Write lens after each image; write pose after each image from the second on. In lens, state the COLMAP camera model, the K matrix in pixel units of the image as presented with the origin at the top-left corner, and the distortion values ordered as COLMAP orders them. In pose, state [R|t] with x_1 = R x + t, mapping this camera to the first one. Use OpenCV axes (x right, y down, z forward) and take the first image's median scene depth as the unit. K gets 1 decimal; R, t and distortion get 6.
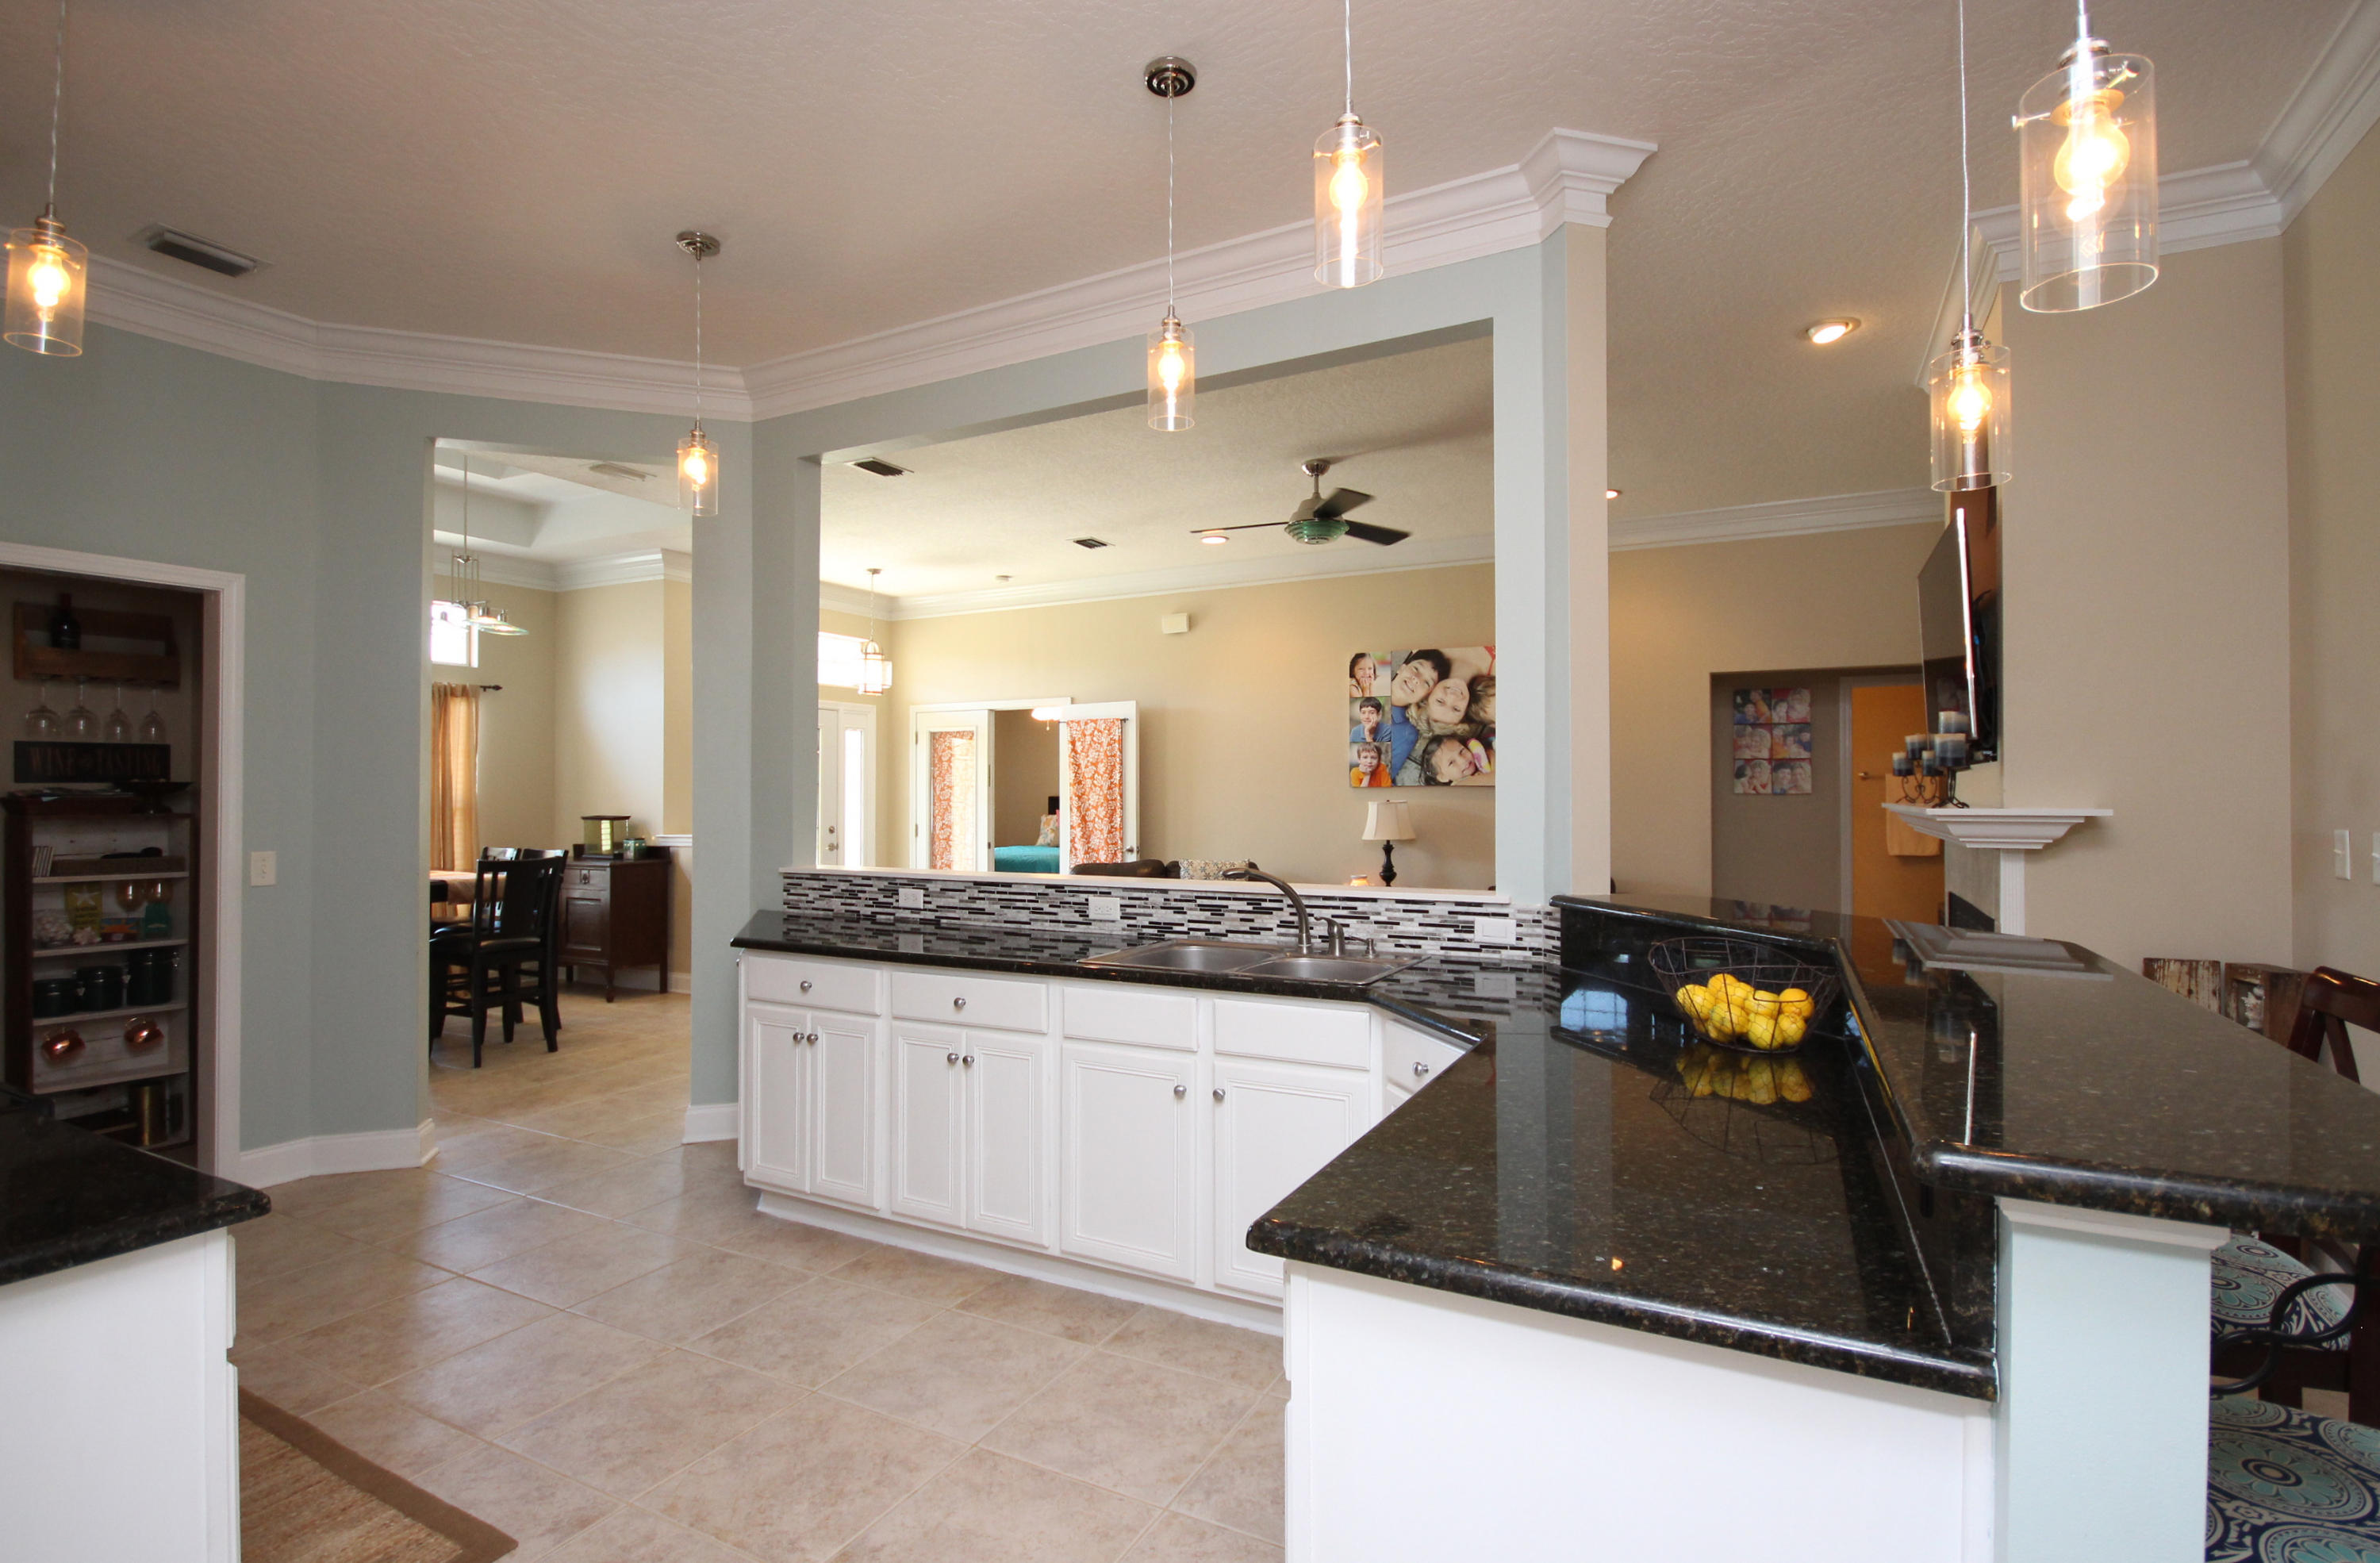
lens RADIAL K [[1126.3, 0, 1209.5], [0, 1126.3, 774.5], [0, 0, 1]] dist [0.000313, -0.005192]
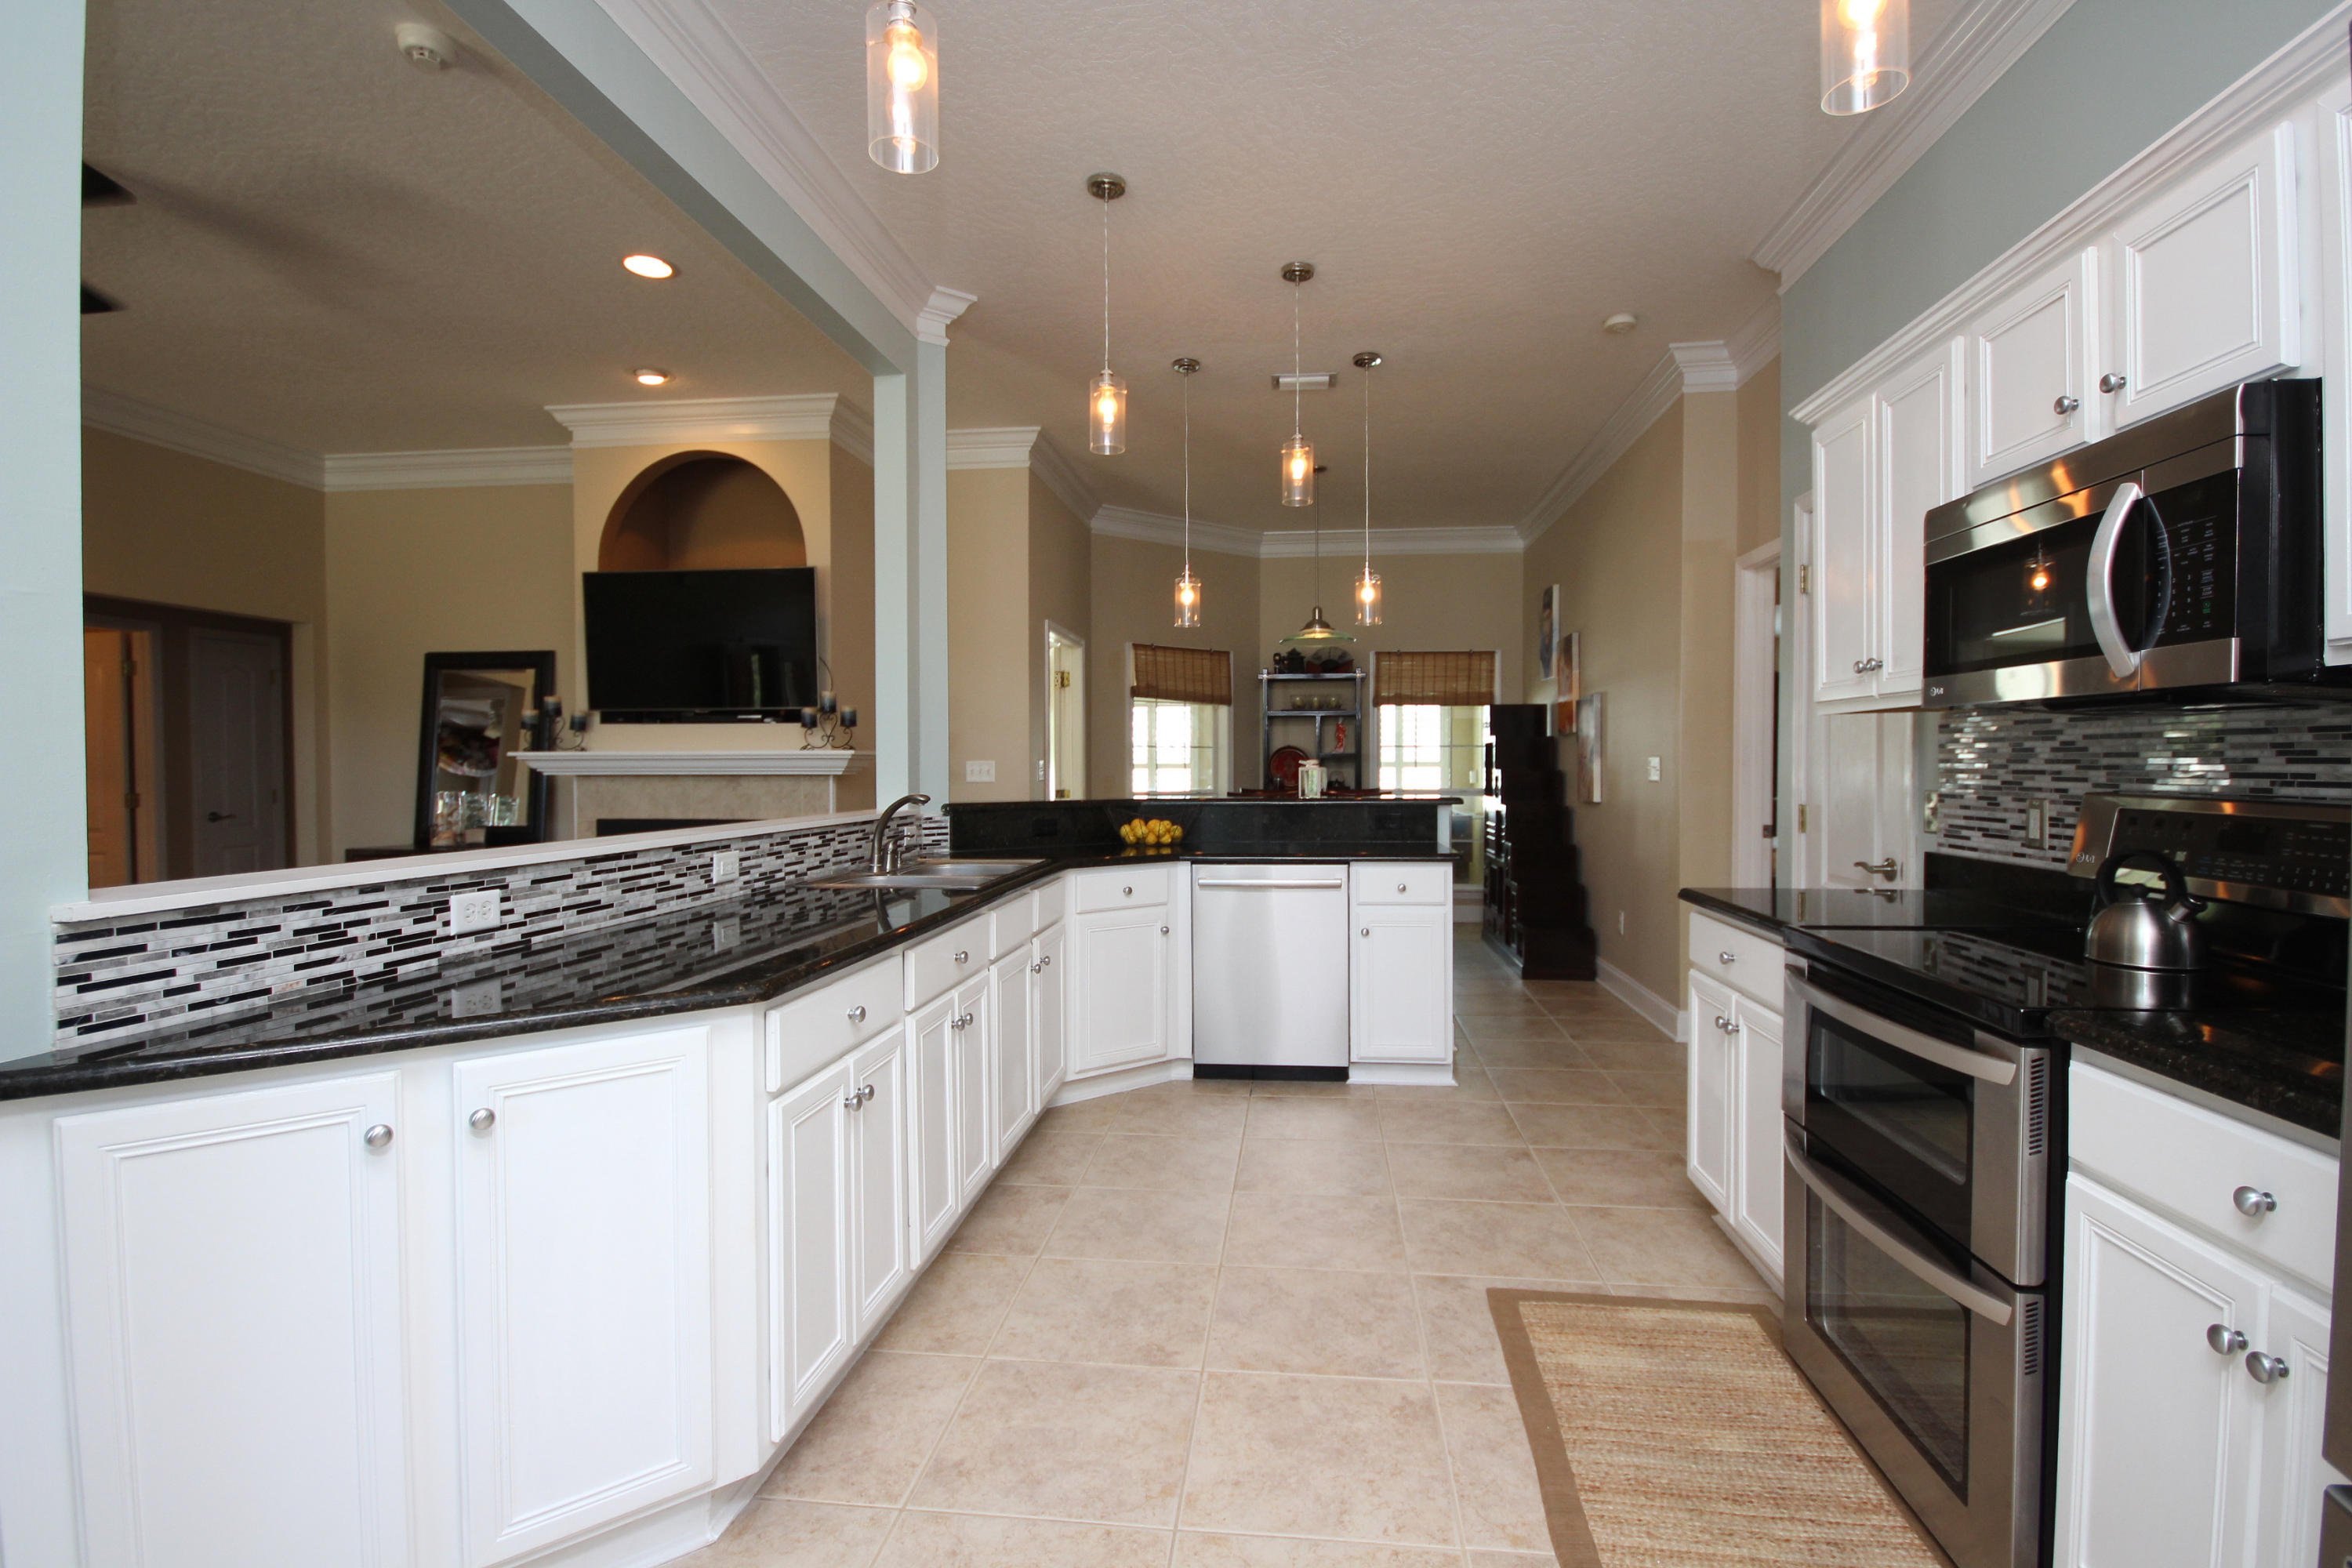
lens RADIAL K [[1085.6, 0, 1183.3], [0, 1085.6, 782.0], [0, 0, 1]] dist [0.012033, -0.012077]
pose [[-0.357475, -0.010749, 0.933861, -0.866423], [-0.010951, 0.999913, 0.007317, 0.049087], [-0.933858, -0.007611, -0.357562, 0.931016]]
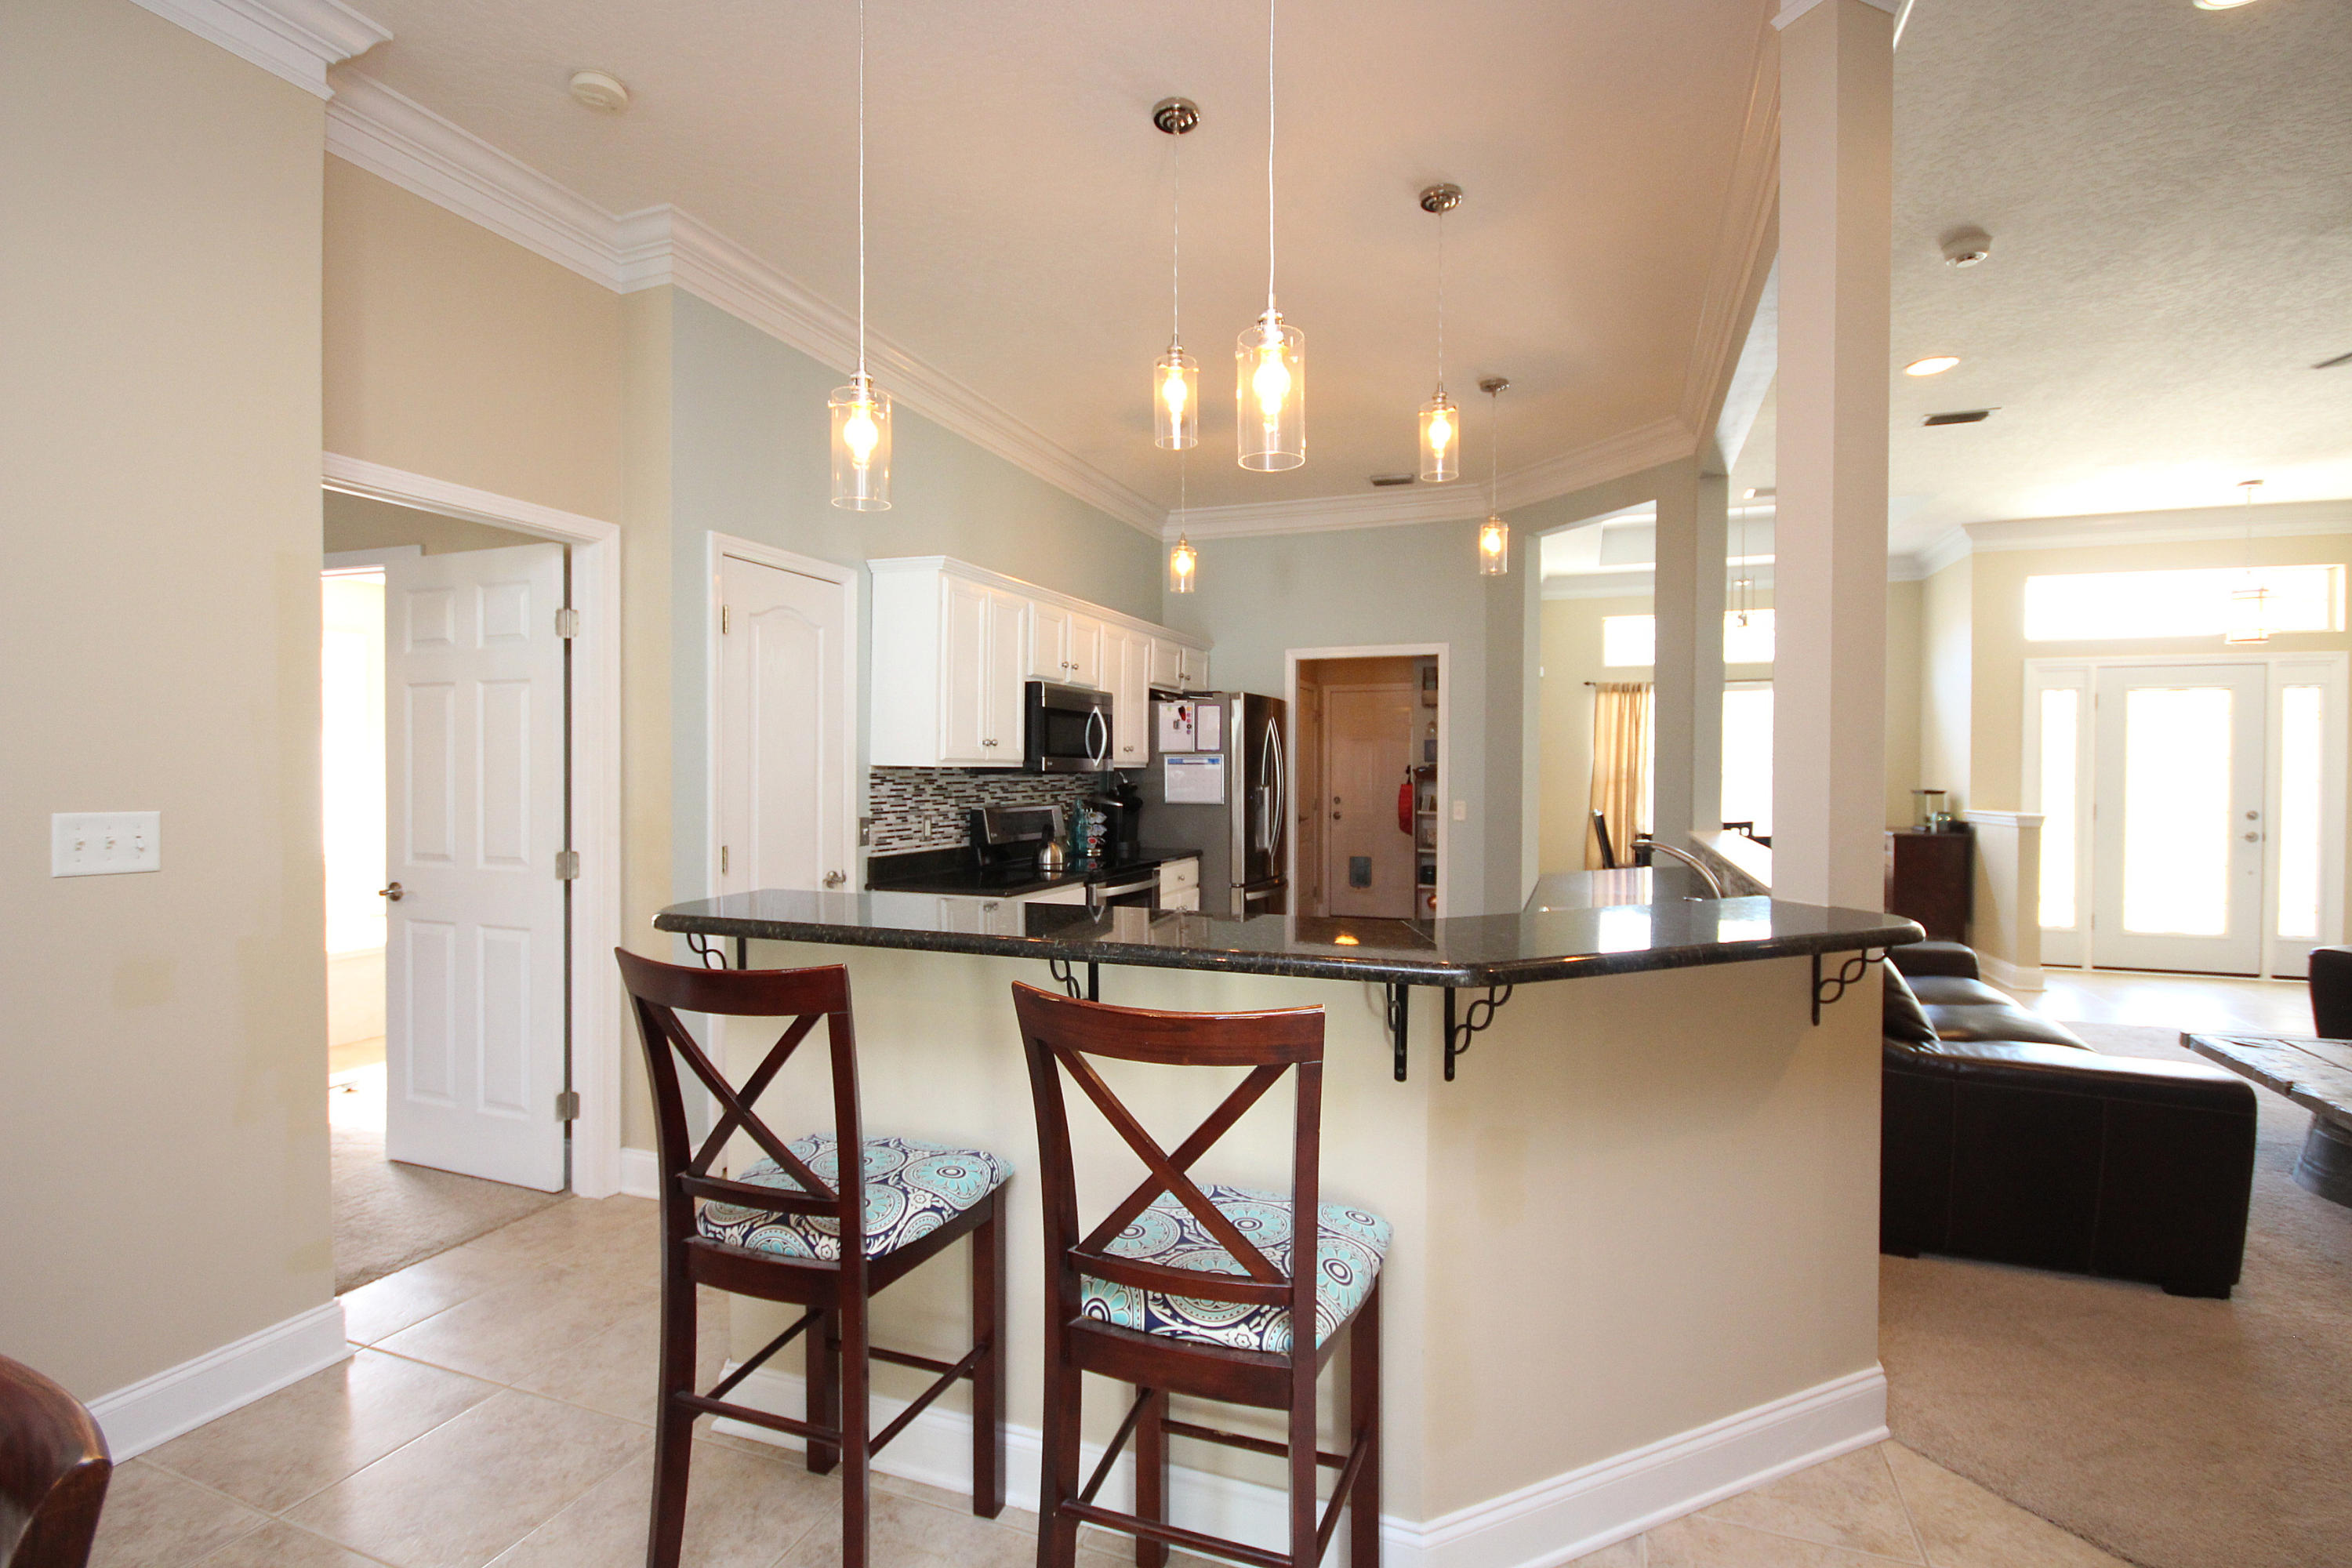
lens RADIAL K [[1086.4, 0, 1191.6], [0, 1086.4, 784.6], [0, 0, 1]] dist [-0.005168, 0.000593]
pose [[0.128566, 0.017926, -0.991539, 0.775237], [0.013710, 0.999709, 0.019851, 0.004534], [0.991606, -0.016146, 0.128282, 0.380663]]
